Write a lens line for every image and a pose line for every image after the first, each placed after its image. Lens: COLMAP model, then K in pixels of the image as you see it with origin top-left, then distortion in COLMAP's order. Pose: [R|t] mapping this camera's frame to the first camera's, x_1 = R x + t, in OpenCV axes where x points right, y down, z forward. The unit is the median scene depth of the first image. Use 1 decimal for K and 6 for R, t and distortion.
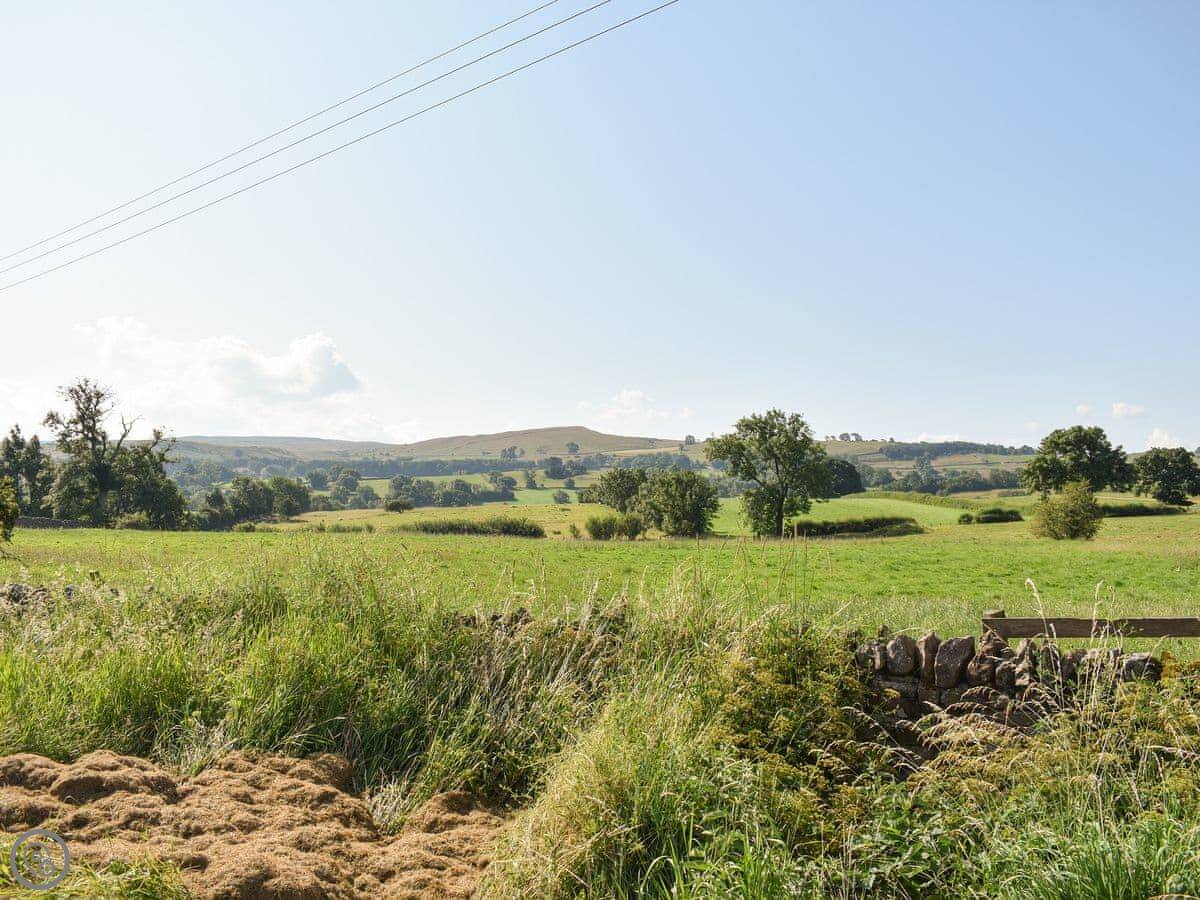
lens RADIAL K [[1055.4, 0, 597.1], [0, 1055.4, 420.2], [0, 0, 1]] dist [-0.088819, 0.000788]
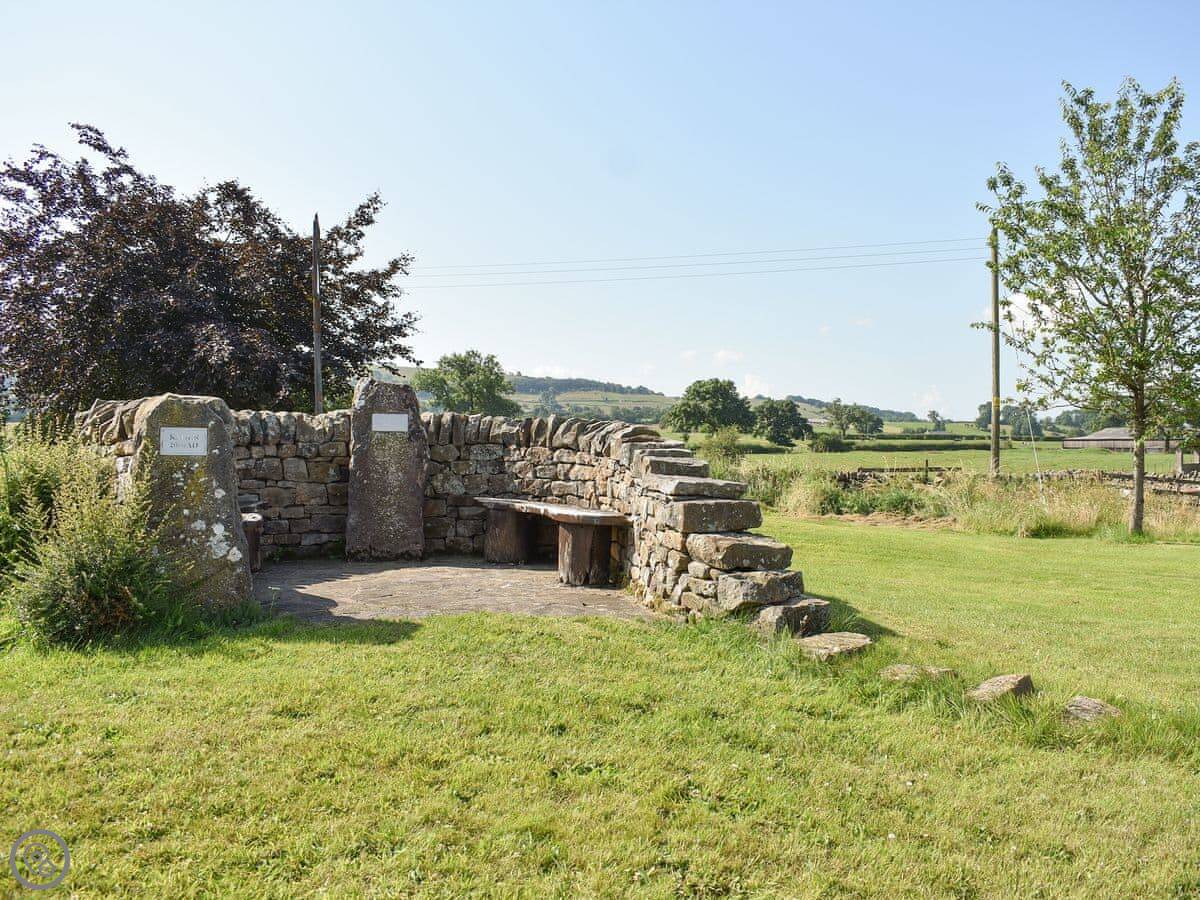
lens RADIAL K [[1055.4, 0, 597.1], [0, 1055.4, 420.2], [0, 0, 1]] dist [-0.088819, 0.000788]
pose [[0.937215, 0.038869, 0.346579, -0.091276], [-0.062753, 0.996345, 0.057953, -0.008301], [-0.343060, -0.076064, 0.936229, -0.113869]]
